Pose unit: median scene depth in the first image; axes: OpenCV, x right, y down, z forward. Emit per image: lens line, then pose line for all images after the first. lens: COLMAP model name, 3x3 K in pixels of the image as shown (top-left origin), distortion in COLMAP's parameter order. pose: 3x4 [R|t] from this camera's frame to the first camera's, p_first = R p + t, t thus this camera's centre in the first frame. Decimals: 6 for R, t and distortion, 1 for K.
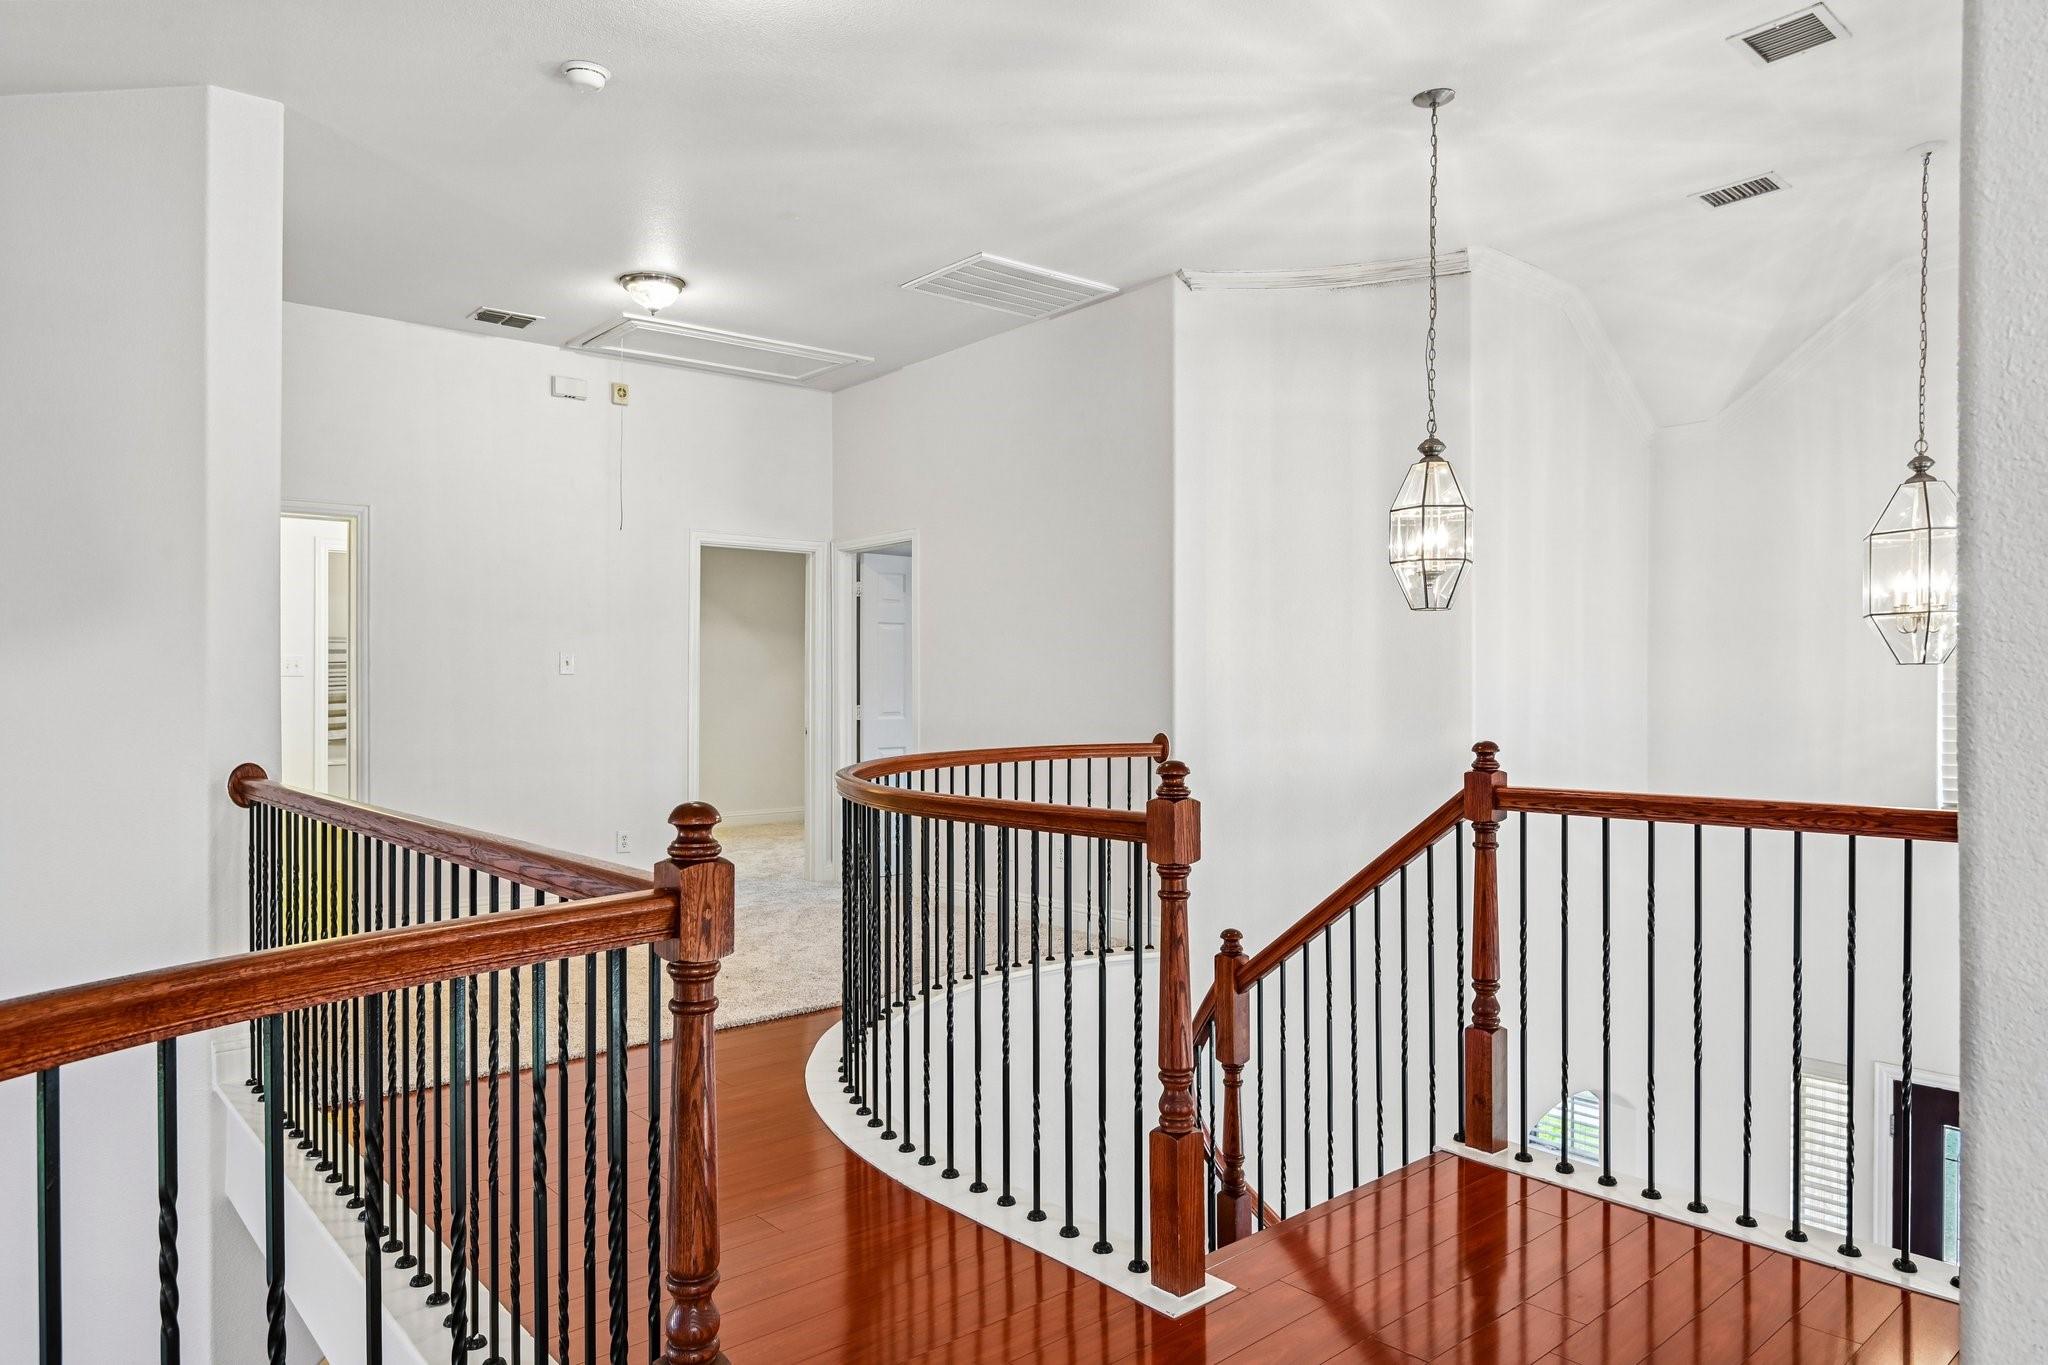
lens RADIAL K [[1298.5, 0, 1027.9], [0, 1298.5, 690.8], [0, 0, 1]] dist [-0.000245, -0.000055]
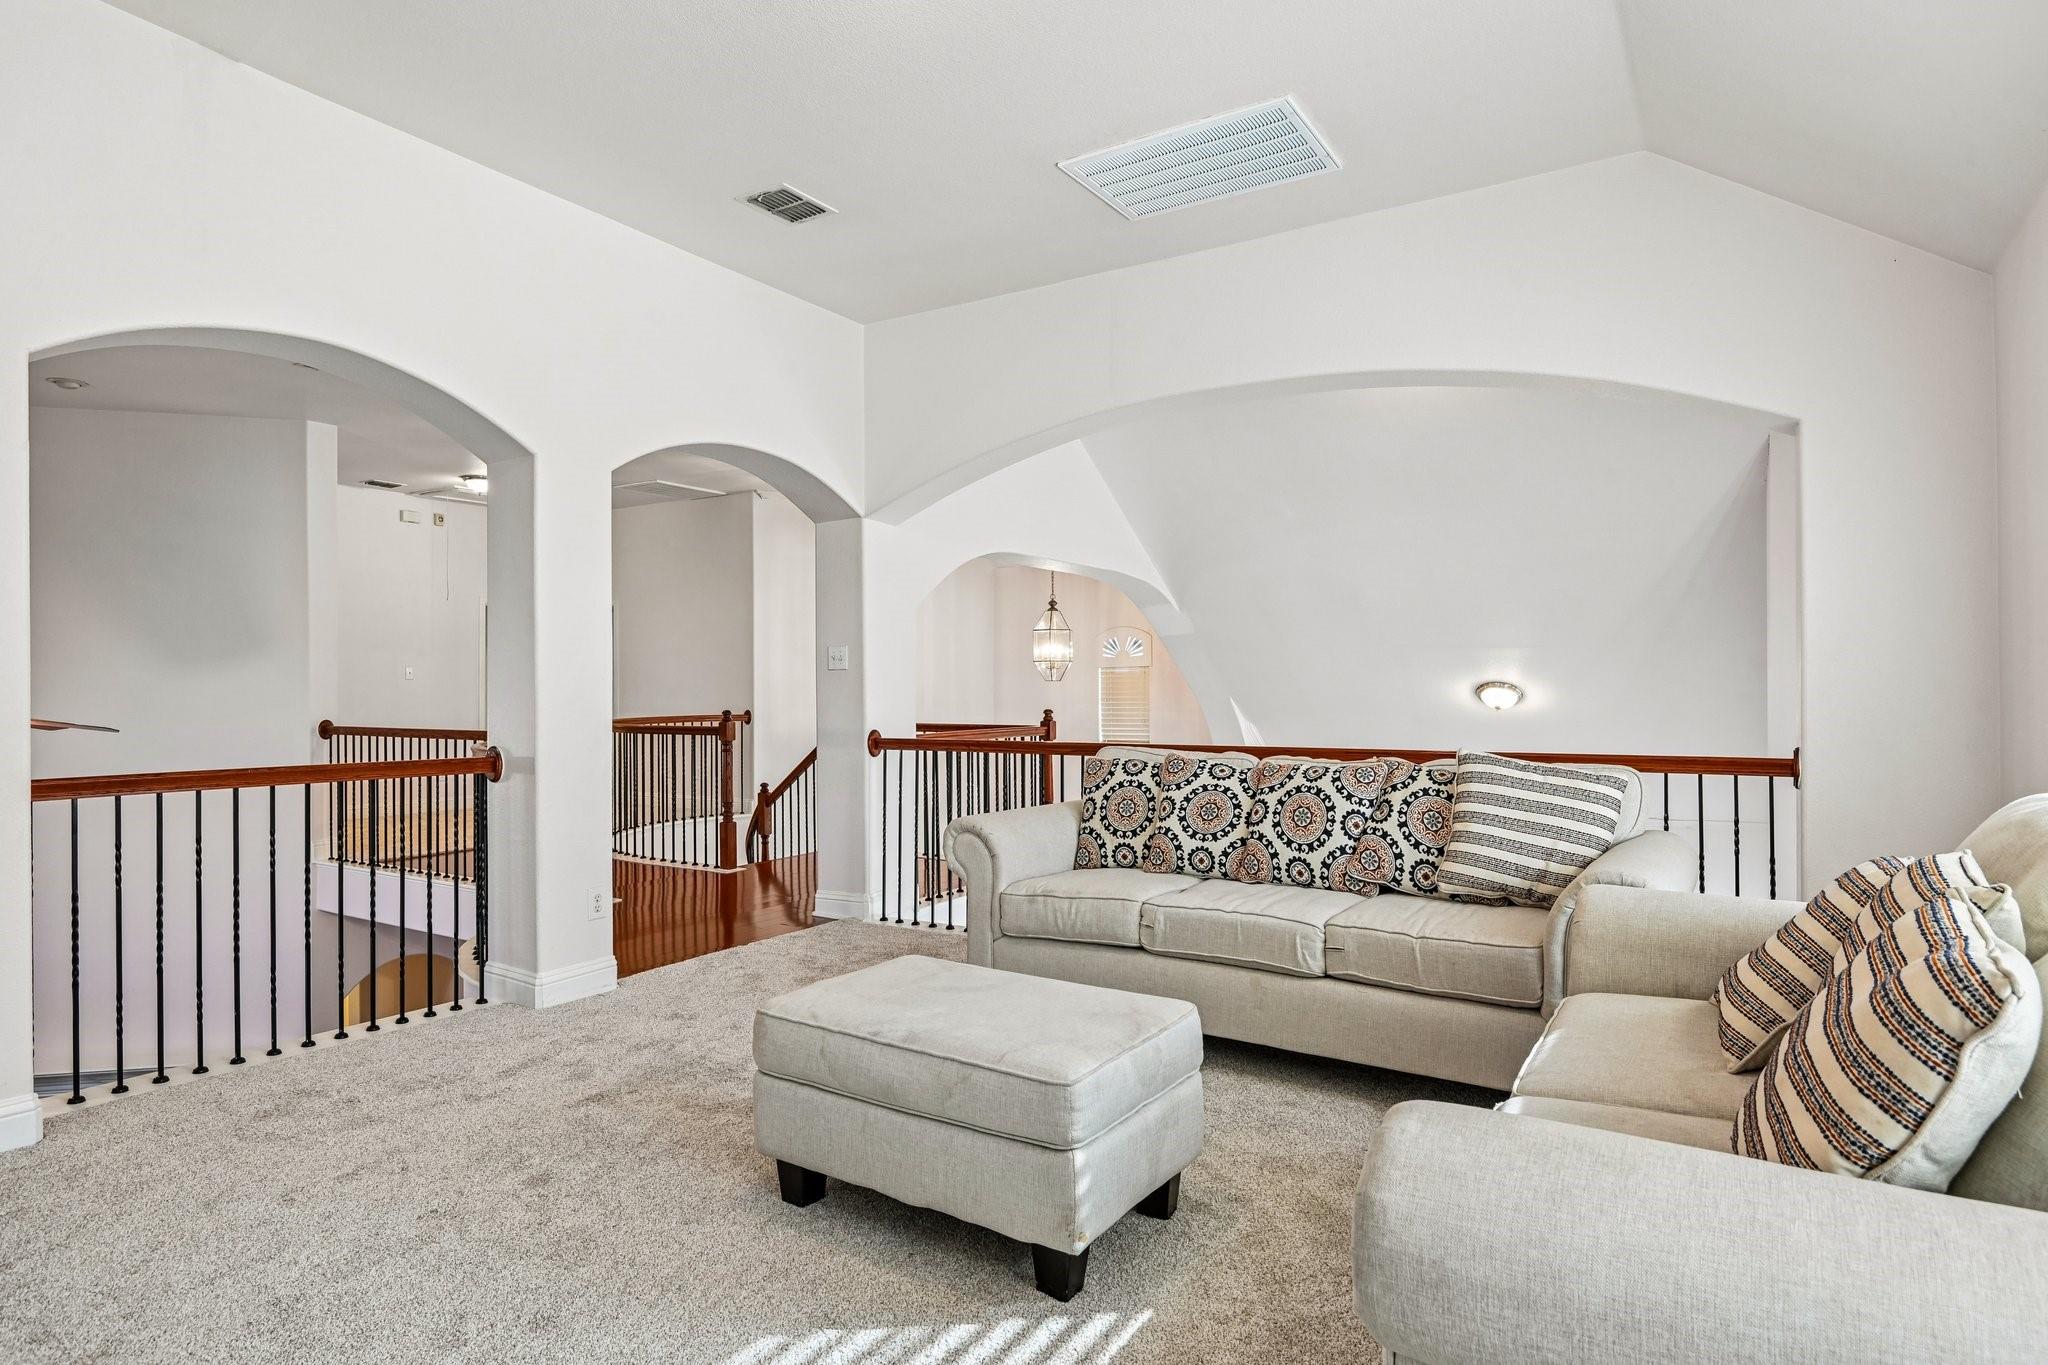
lens RADIAL K [[1107.0, 0, 1021.2], [0, 1107.0, 697.3], [0, 0, 1]] dist [-0.046186, -0.002949]
pose [[0.954877, -0.000939, 0.297000, -0.004137], [-0.000880, 0.999982, 0.005990, 0.002549], [-0.297000, -0.005981, 0.954859, -1.216665]]
